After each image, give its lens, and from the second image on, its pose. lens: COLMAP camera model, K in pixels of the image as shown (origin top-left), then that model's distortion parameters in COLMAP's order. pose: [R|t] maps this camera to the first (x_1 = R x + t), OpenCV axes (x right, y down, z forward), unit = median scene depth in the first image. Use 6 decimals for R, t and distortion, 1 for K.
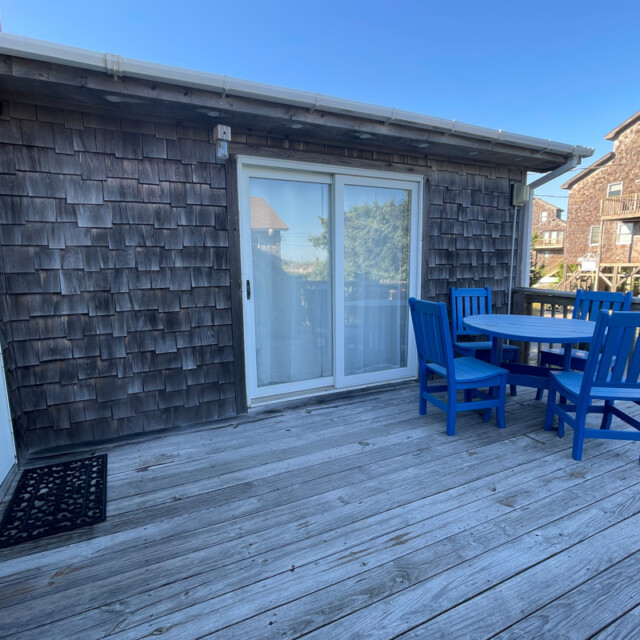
lens RADIAL K [[389.8, 0, 320.2], [0, 389.8, 320.2], [0, 0, 1]] dist [-0.004120, 0.002251]
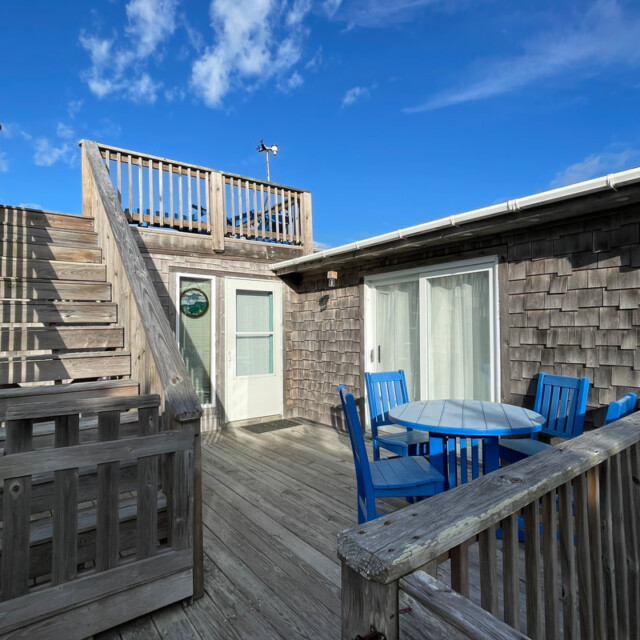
lens RADIAL K [[412.9, 0, 320.0], [0, 412.9, 320.7], [0, 0, 1]] dist [0.001473, -0.000302]
pose [[0.194505, -0.017083, -0.980753, 1.854598], [-0.130630, 0.990491, -0.043159, -0.155292], [0.972164, 0.136510, 0.190424, 0.594674]]
